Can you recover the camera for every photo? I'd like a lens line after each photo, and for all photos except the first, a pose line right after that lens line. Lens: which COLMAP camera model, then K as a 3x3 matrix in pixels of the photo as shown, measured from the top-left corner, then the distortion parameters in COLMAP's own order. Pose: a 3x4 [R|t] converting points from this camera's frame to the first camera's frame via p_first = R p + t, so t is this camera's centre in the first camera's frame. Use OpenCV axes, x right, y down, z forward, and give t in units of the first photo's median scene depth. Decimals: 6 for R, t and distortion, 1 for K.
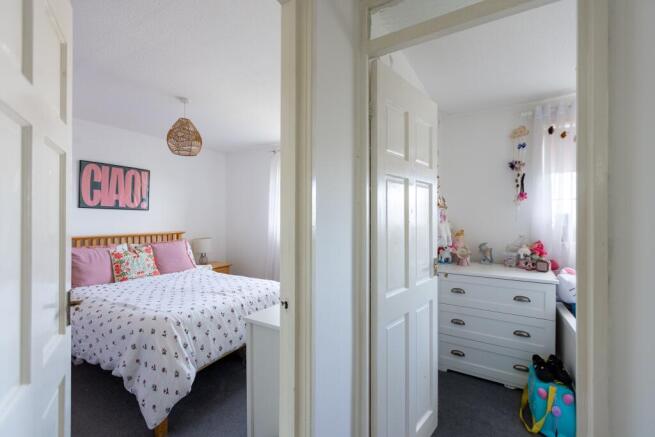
lens RADIAL K [[294.3, 0, 329.9], [0, 294.3, 218.7], [0, 0, 1]] dist [0.003300, -0.001343]
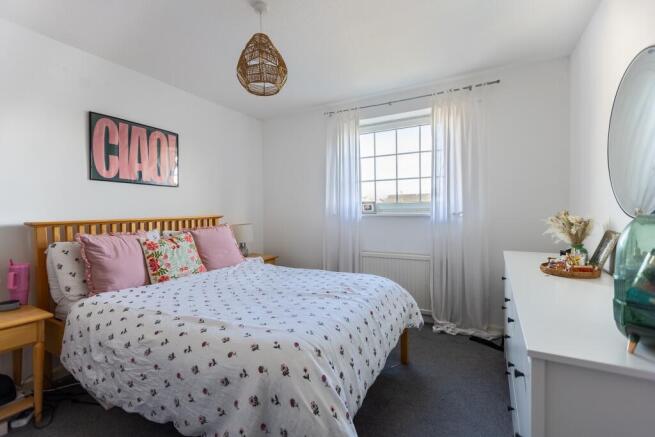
lens RADIAL K [[294.3, 0, 328.2], [0, 294.3, 218.0], [0, 0, 1]] dist [0.003300, -0.001343]
pose [[0.998500, -0.020806, 0.050645, -0.304086], [0.019678, 0.999549, 0.022682, 0.046373], [-0.051094, -0.021651, 0.998459, 0.250656]]
